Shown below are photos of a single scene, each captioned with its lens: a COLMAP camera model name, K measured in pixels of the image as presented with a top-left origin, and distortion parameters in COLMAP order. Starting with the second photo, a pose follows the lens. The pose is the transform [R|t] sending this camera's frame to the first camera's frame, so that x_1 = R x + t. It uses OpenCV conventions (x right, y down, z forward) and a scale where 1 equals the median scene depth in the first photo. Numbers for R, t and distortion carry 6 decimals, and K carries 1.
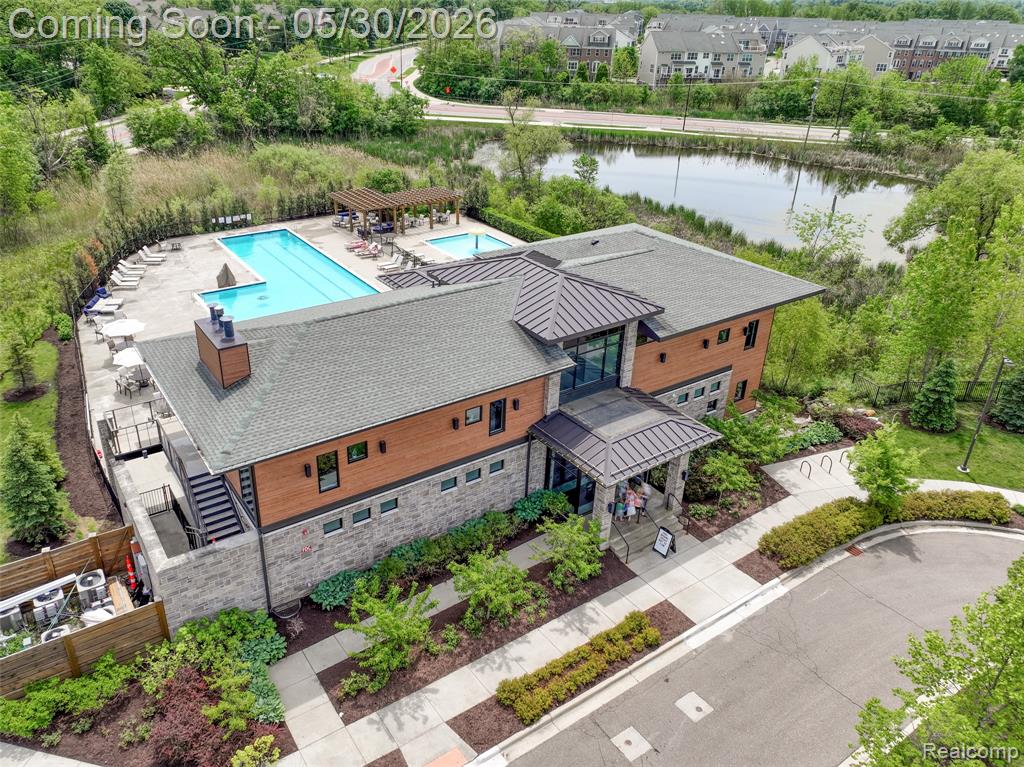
lens RADIAL K [[749.8, 0, 476.1], [0, 749.8, 358.8], [0, 0, 1]] dist [0.005009, 0.005561]
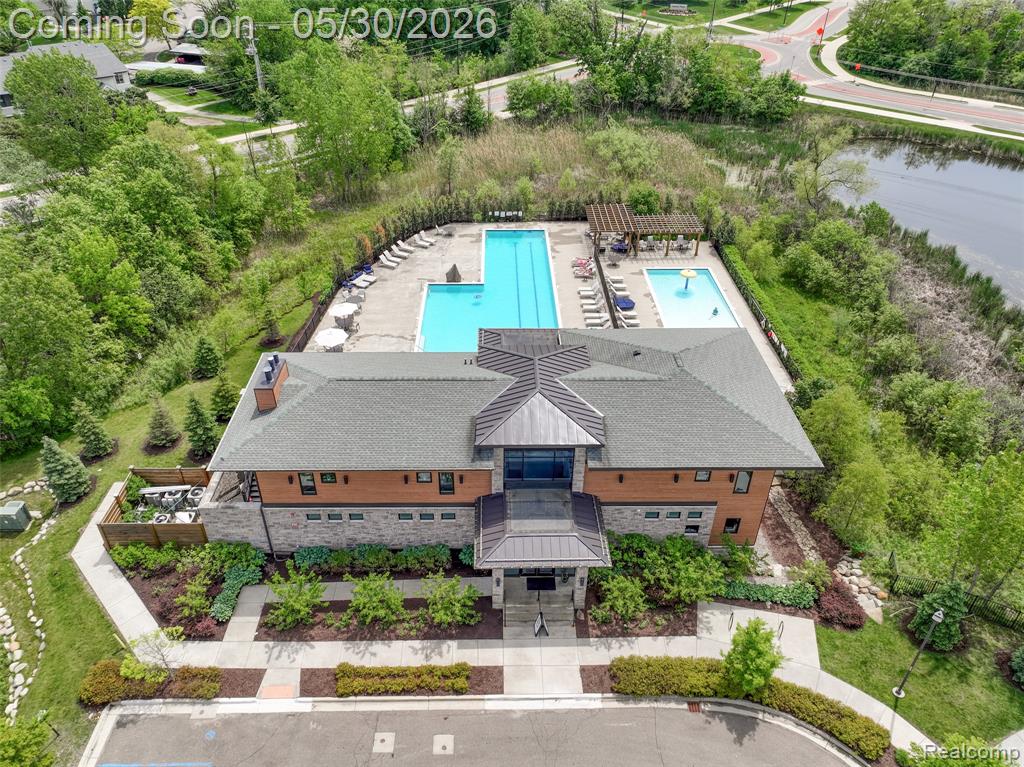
lens RADIAL K [[727.3, 0, 512.0], [0, 727.3, 383.5], [0, 0, 1]] dist [0.003804, -0.000211]
pose [[0.841812, 0.295347, -0.451799, 0.681358], [-0.227756, 0.953216, 0.198765, -0.386475], [0.489366, -0.064423, 0.869696, -0.039764]]
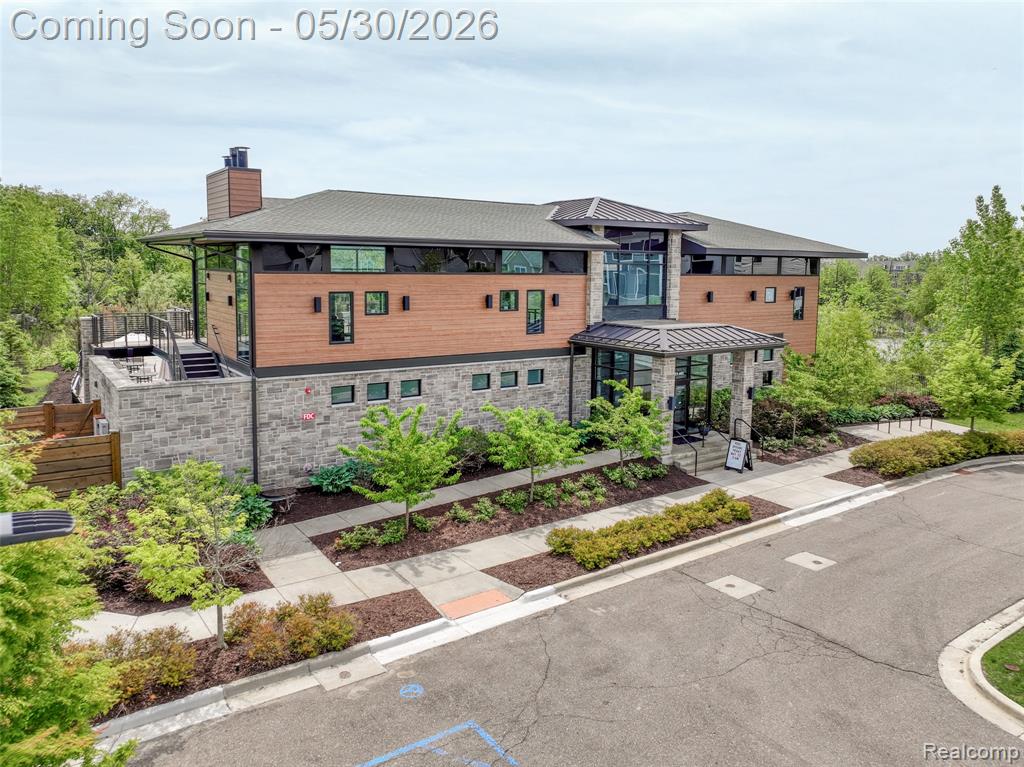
lens RADIAL K [[726.1, 0, 511.0], [0, 726.1, 343.8], [0, 0, 1]] dist [0.006668, 0.002909]
pose [[0.999823, -0.009752, 0.016099, -0.015791], [0.014620, 0.941052, -0.337945, 0.426396], [-0.011854, 0.338120, 0.941028, 0.209743]]
